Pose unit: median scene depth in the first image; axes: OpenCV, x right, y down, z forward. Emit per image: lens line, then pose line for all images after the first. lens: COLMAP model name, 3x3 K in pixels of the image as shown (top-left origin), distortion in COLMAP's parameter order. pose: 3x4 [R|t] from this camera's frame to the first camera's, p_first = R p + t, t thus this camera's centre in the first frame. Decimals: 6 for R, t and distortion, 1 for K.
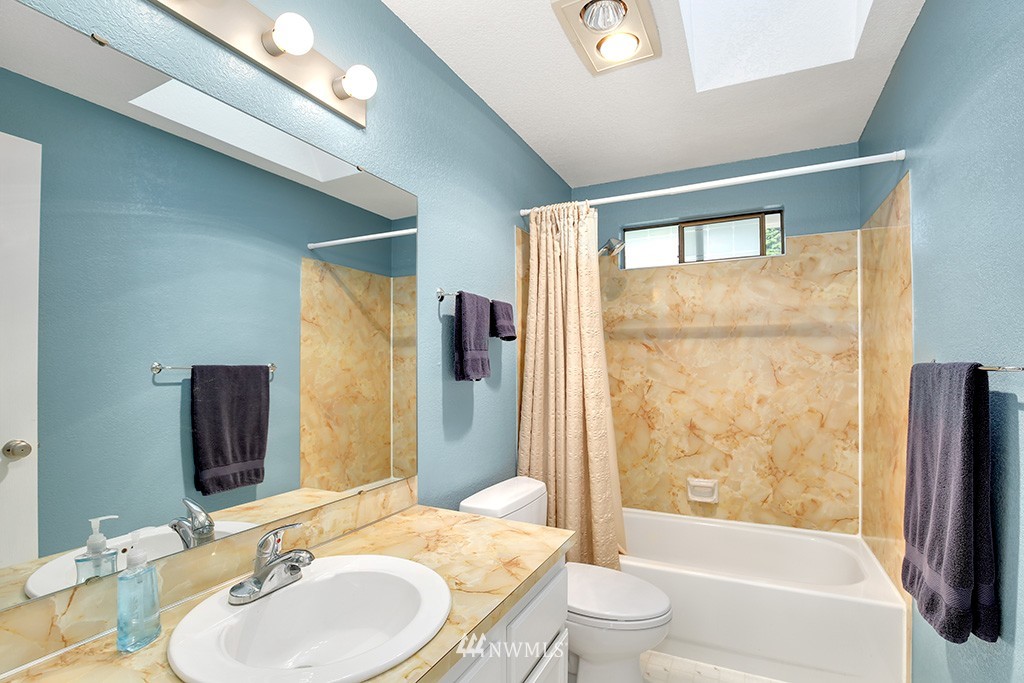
lens RADIAL K [[473.5, 0, 518.8], [0, 473.5, 364.1], [0, 0, 1]] dist [-0.017121, 0.000299]
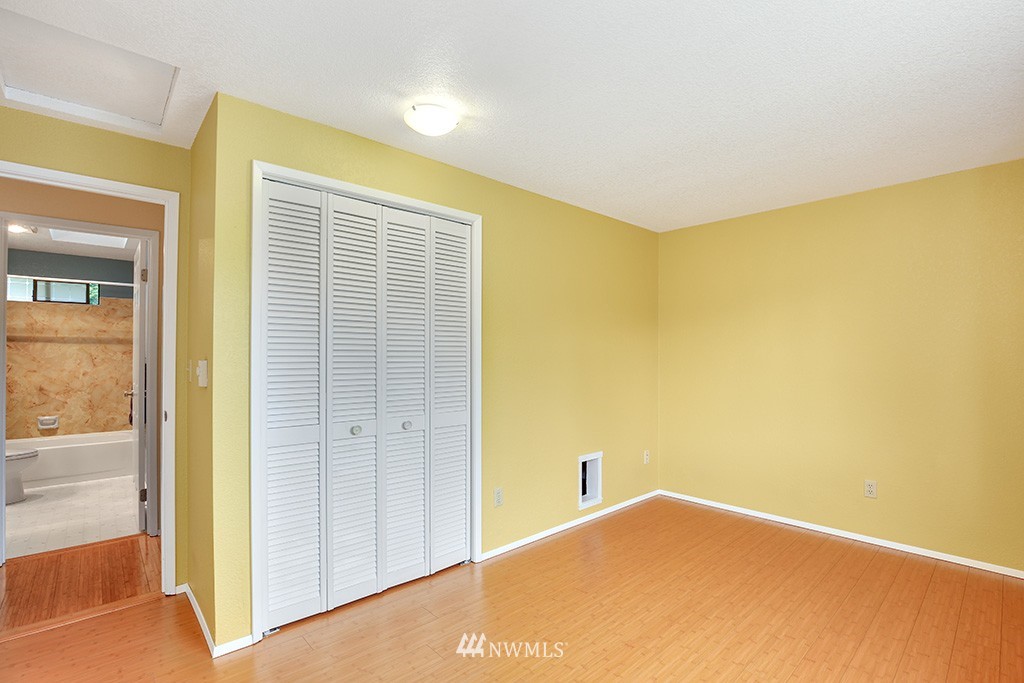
lens RADIAL K [[473.5, 0, 514.7], [0, 473.5, 350.5], [0, 0, 1]] dist [-0.017121, 0.000299]
pose [[0.368647, 0.016877, 0.929416, -0.670807], [-0.000434, 0.999838, -0.017984, 0.010377], [-0.929569, 0.006227, 0.368595, -1.454413]]
